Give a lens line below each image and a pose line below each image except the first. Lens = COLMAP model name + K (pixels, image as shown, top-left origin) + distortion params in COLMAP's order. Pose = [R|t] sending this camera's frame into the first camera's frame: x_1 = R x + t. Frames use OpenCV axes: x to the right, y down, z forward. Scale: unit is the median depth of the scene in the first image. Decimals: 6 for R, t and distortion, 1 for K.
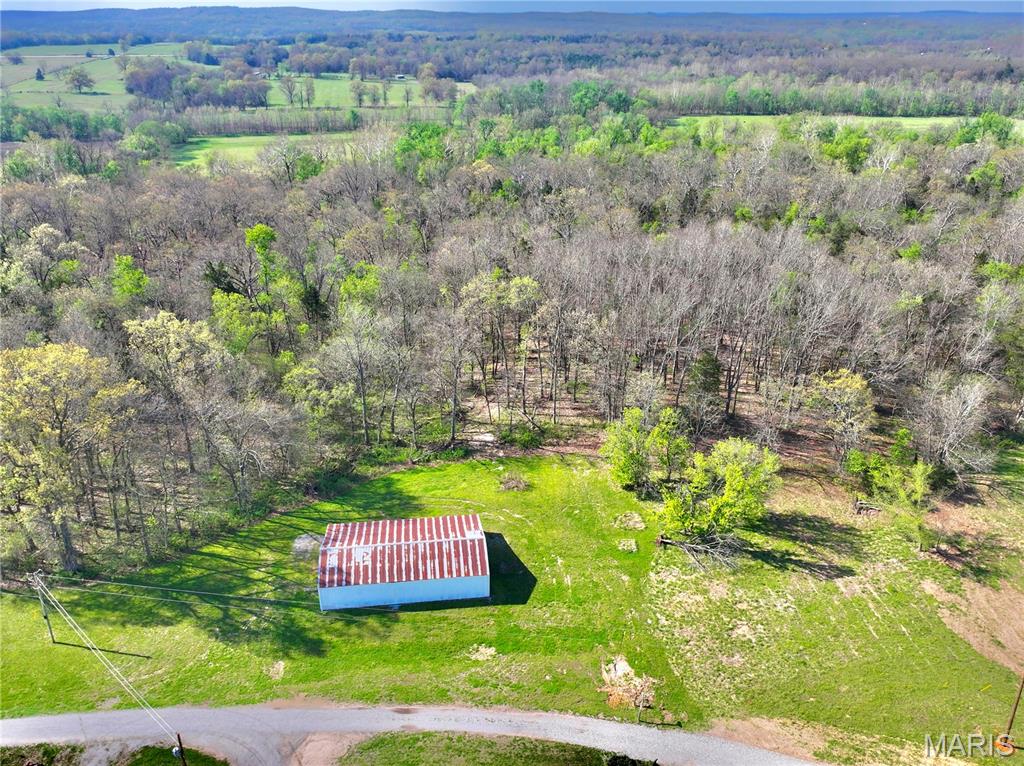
lens RADIAL K [[829.8, 0, 507.7], [0, 829.8, 385.4], [0, 0, 1]] dist [0.001471, 0.013360]
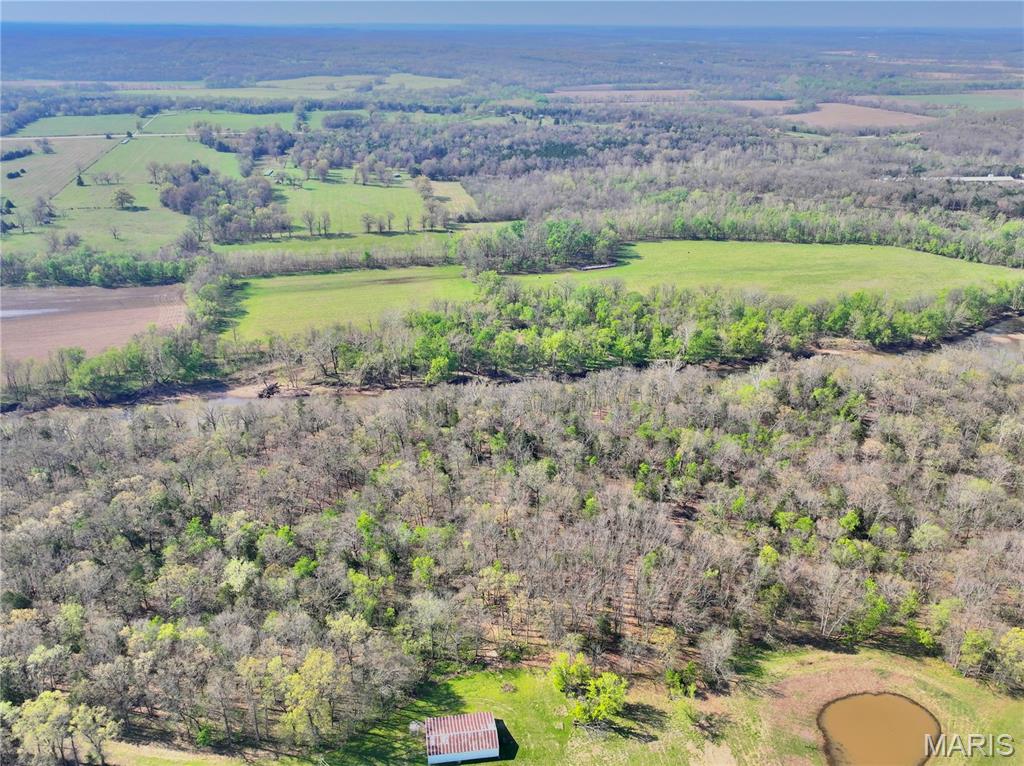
lens RADIAL K [[829.8, 0, 507.7], [0, 829.8, 385.4], [0, 0, 1]] dist [0.001471, 0.013360]
pose [[0.999734, -0.003021, 0.022858, -0.040089], [0.003193, 0.999967, -0.007492, -0.664785], [-0.022835, 0.007563, 0.999711, -1.164722]]
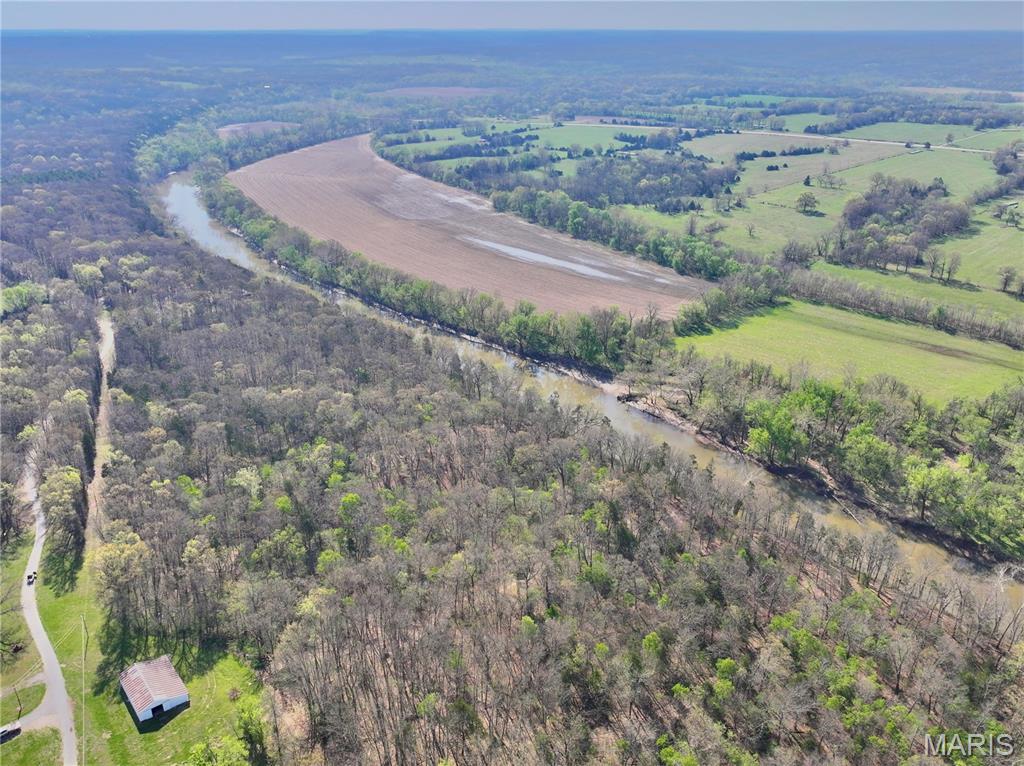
lens RADIAL K [[829.8, 0, 507.7], [0, 829.8, 385.4], [0, 0, 1]] dist [0.001471, 0.013360]
pose [[0.529199, 0.339270, -0.777717, 1.786973], [-0.349786, 0.922304, 0.164331, -1.213145], [0.773044, 0.185071, 0.606755, 0.147911]]
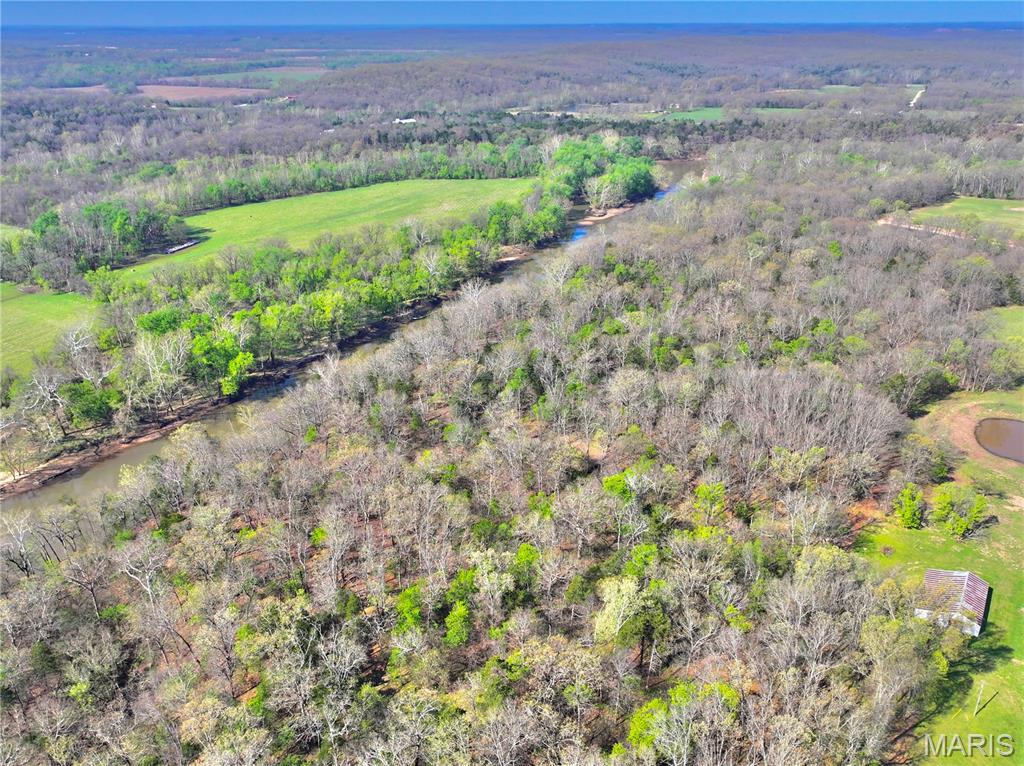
lens RADIAL K [[829.8, 0, 507.7], [0, 829.8, 385.4], [0, 0, 1]] dist [0.001471, 0.013360]
pose [[0.642459, -0.310827, 0.700452, -2.010796], [0.318089, 0.939749, 0.125262, -0.815426], [-0.697184, 0.142331, 0.702621, 0.315200]]
